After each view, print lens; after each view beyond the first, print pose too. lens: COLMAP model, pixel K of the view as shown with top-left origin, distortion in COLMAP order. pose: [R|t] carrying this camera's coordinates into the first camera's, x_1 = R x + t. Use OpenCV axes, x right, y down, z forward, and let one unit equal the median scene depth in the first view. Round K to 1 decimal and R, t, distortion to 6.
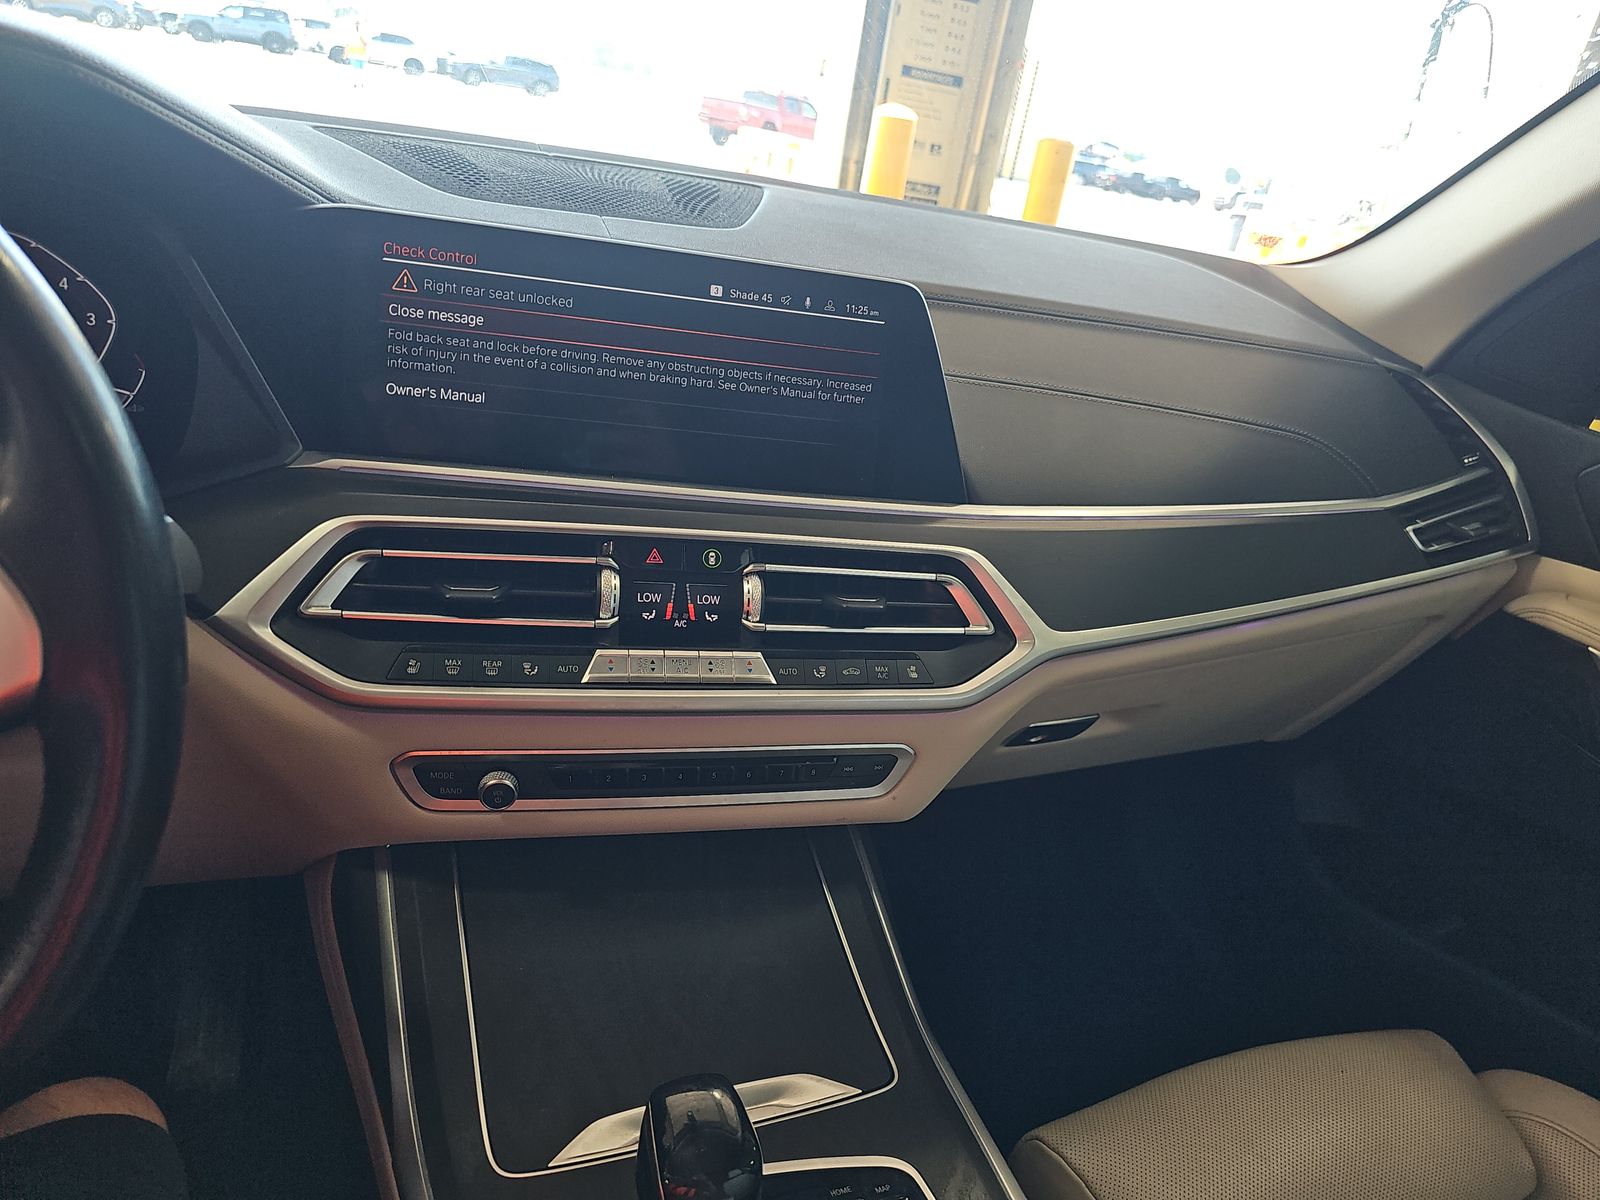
lens RADIAL K [[1064.2, 0, 800.0], [0, 1064.2, 600.0], [0, 0, 1]] dist [0.037937, -0.055598]
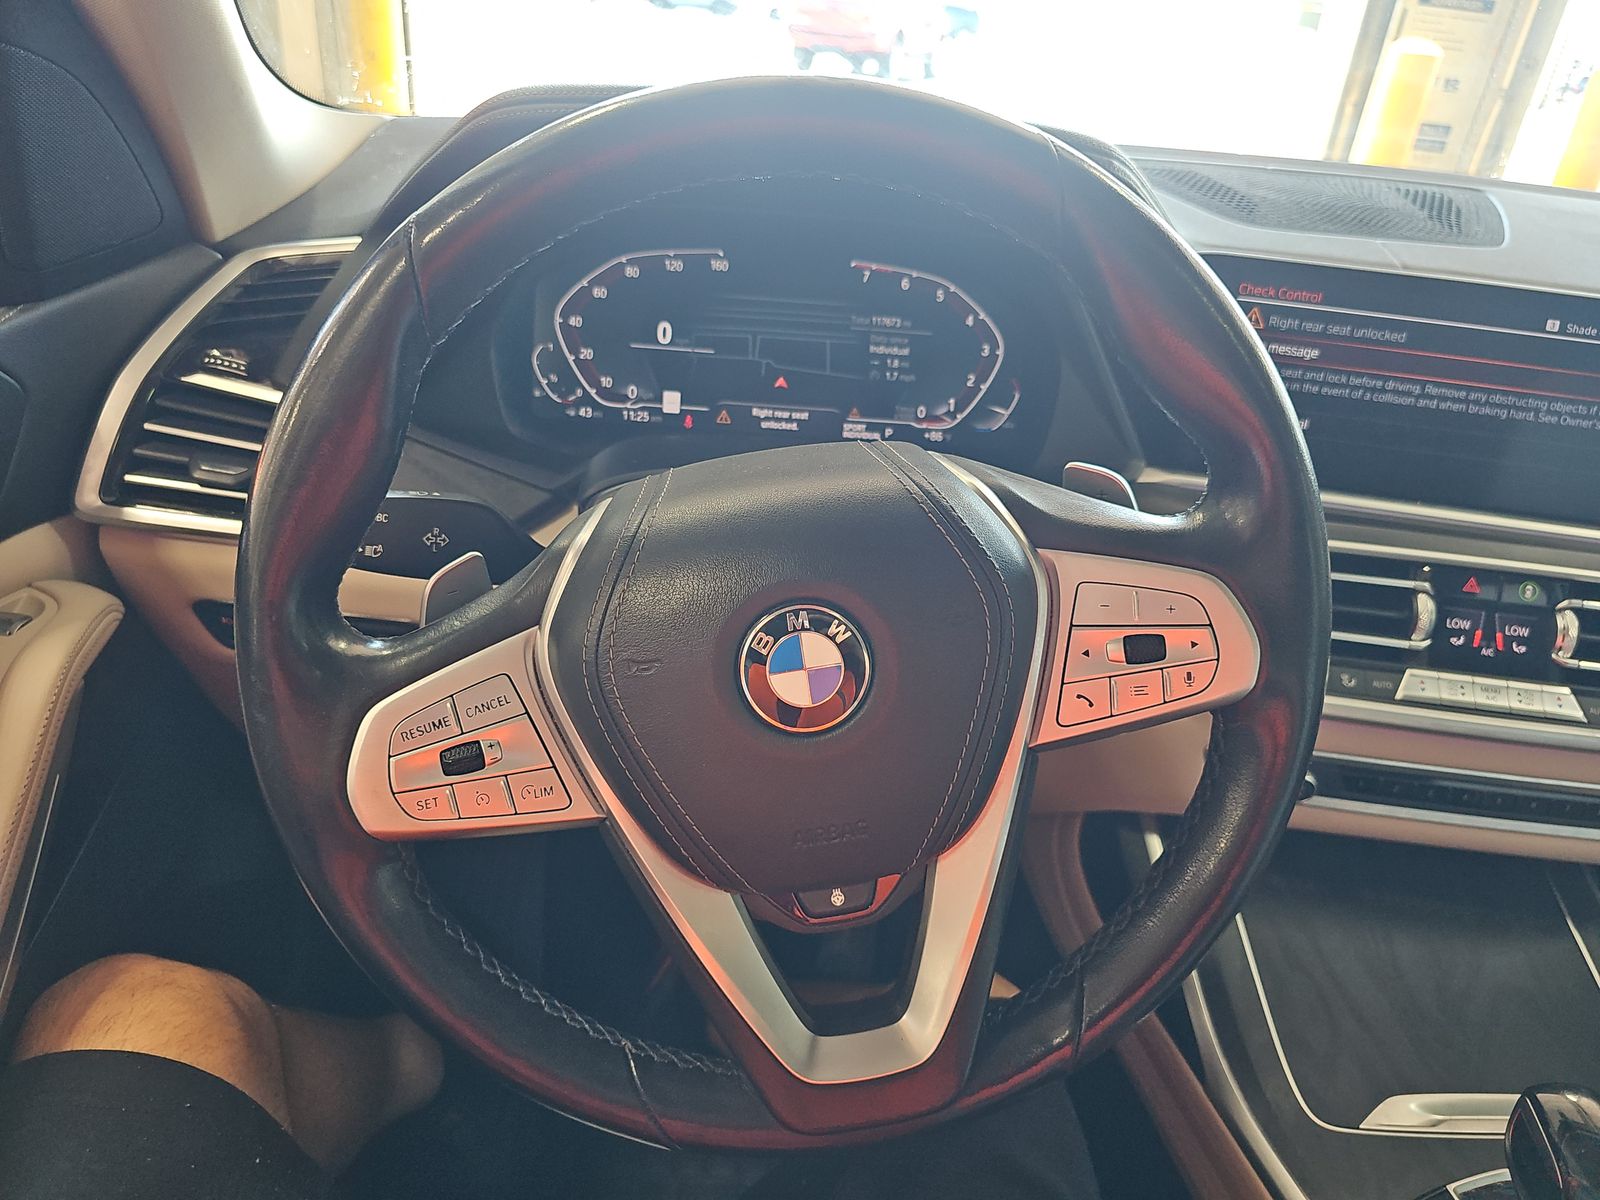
lens RADIAL K [[1064.2, 0, 800.0], [0, 1064.2, 600.0], [0, 0, 1]] dist [0.037937, -0.055598]
pose [[0.936820, 0.099963, -0.335226, -0.392340], [-0.085628, 0.994677, 0.057314, -0.029956], [0.339171, -0.024989, 0.940393, -0.200892]]
